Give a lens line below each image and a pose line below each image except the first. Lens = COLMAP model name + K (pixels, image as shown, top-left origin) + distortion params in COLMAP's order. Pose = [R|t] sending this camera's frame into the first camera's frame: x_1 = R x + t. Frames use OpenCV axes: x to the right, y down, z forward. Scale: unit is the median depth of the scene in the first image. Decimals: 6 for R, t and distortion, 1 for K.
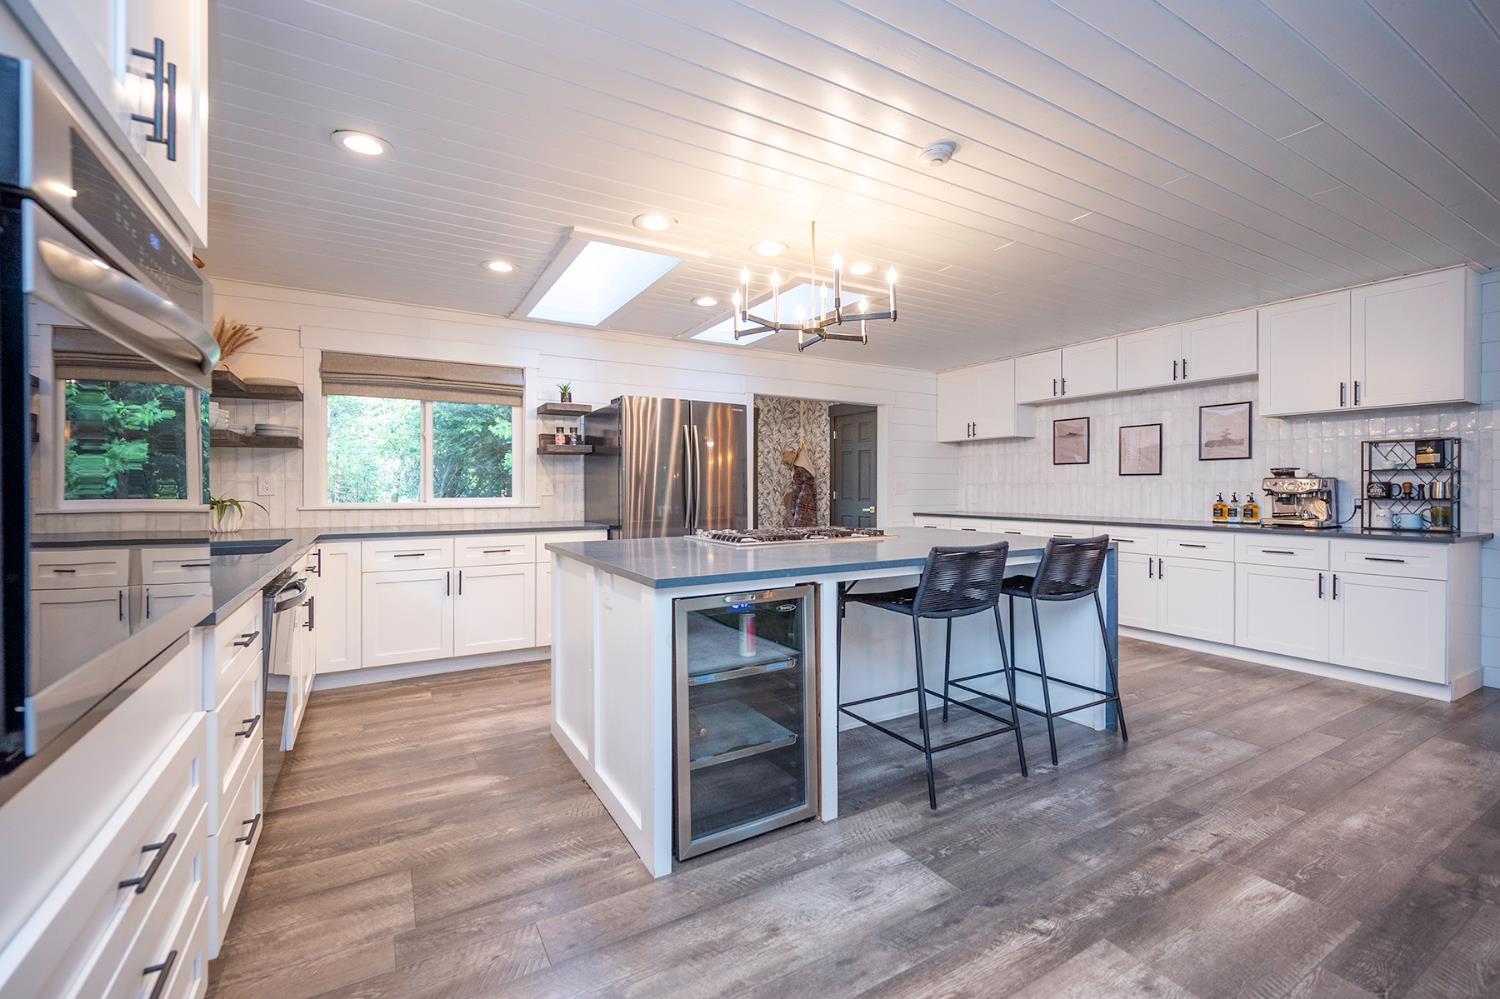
lens RADIAL K [[583.5, 0, 750.0], [0, 583.5, 499.5], [0, 0, 1]] dist [-0.001669, -0.000684]
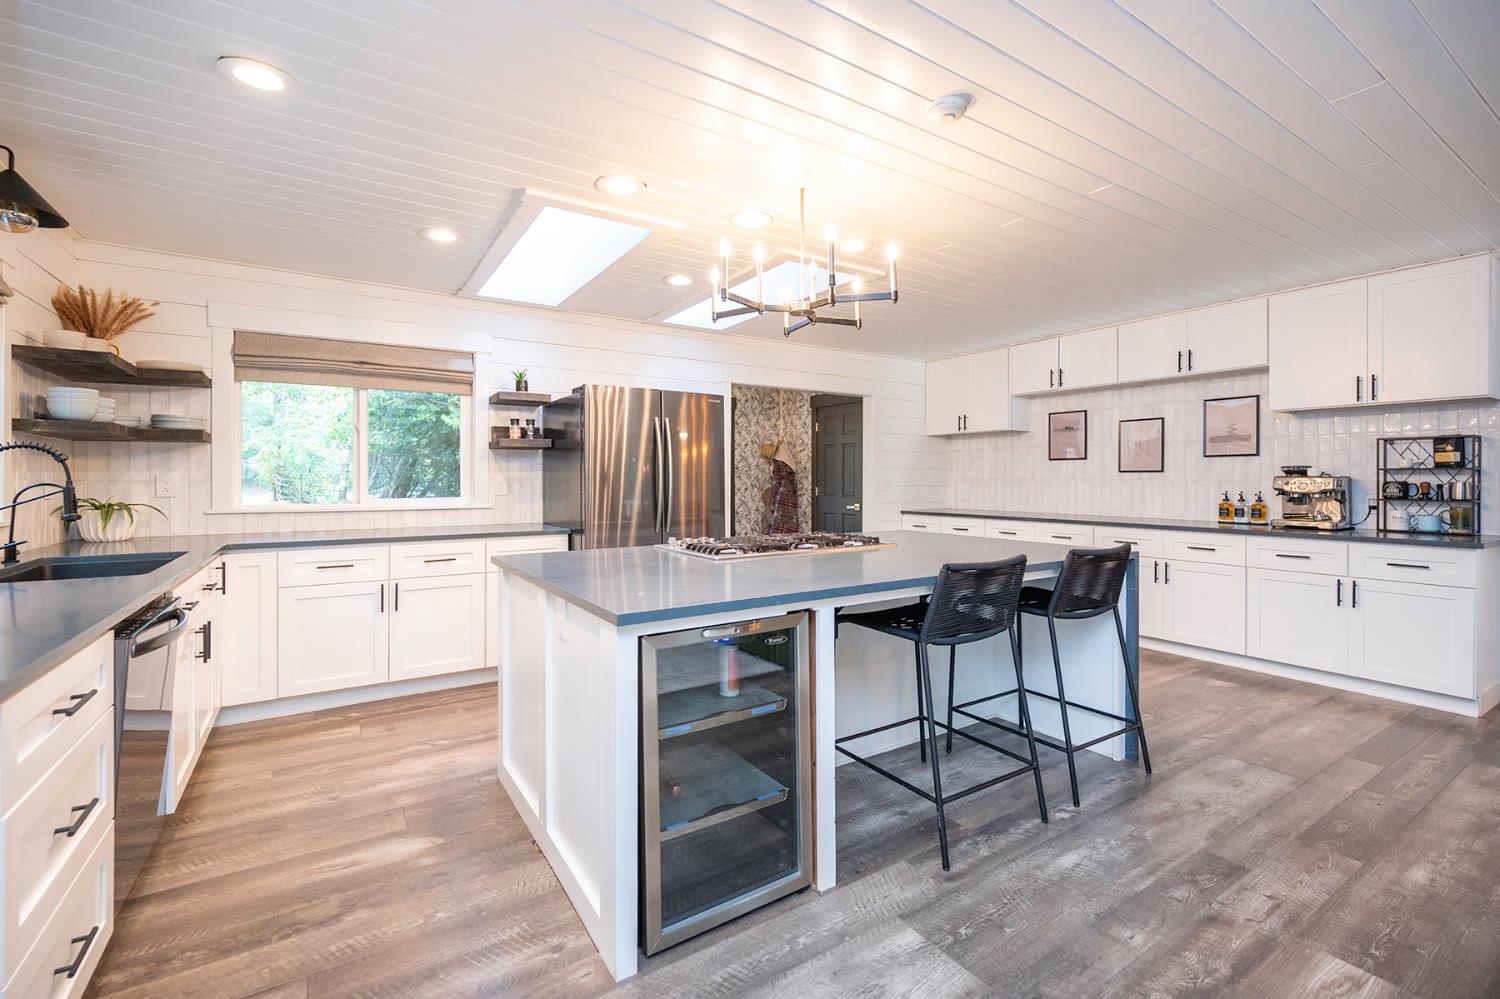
lens RADIAL K [[595.3, 0, 751.2], [0, 595.3, 486.9], [0, 0, 1]] dist [-0.000965, -0.000147]
pose [[0.998943, -0.000691, 0.045968, -0.008446], [0.000883, 0.999991, -0.004165, -0.021429], [-0.045964, 0.004201, 0.998934, 0.100150]]
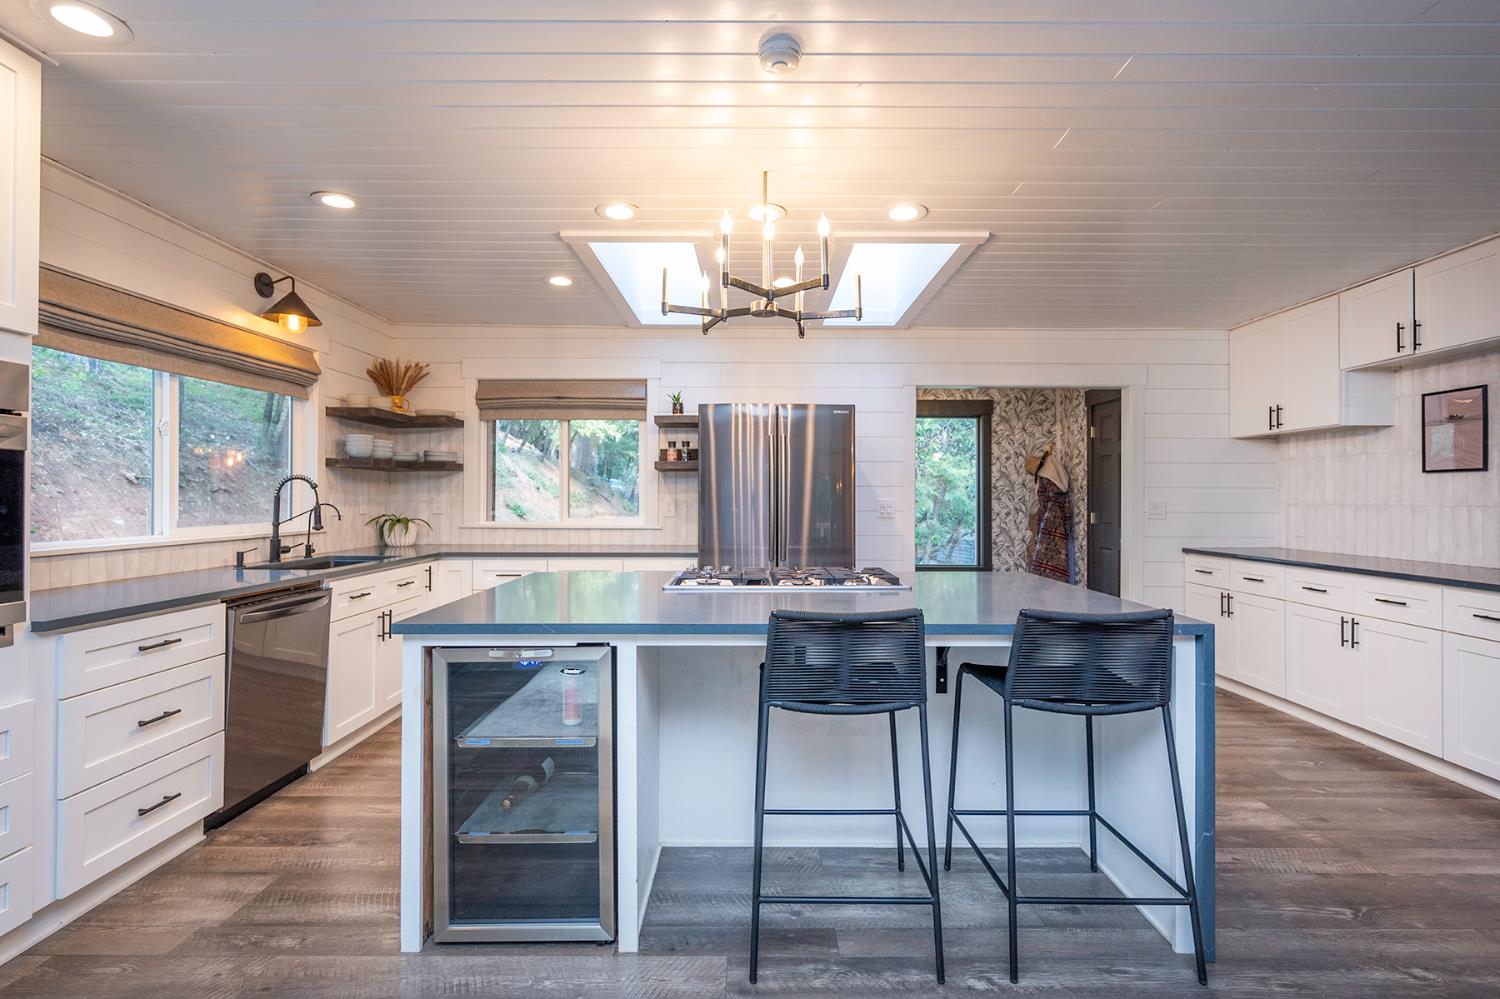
lens RADIAL K [[718.6, 0, 842.3], [0, 718.6, 499.5], [0, 0, 1]] dist [-0.001795, 0.000119]
pose [[0.877499, 0.003662, -0.479565, 0.602272], [-0.011214, 0.999854, -0.012885, -0.031013], [0.479448, 0.016684, 0.877412, 0.206236]]
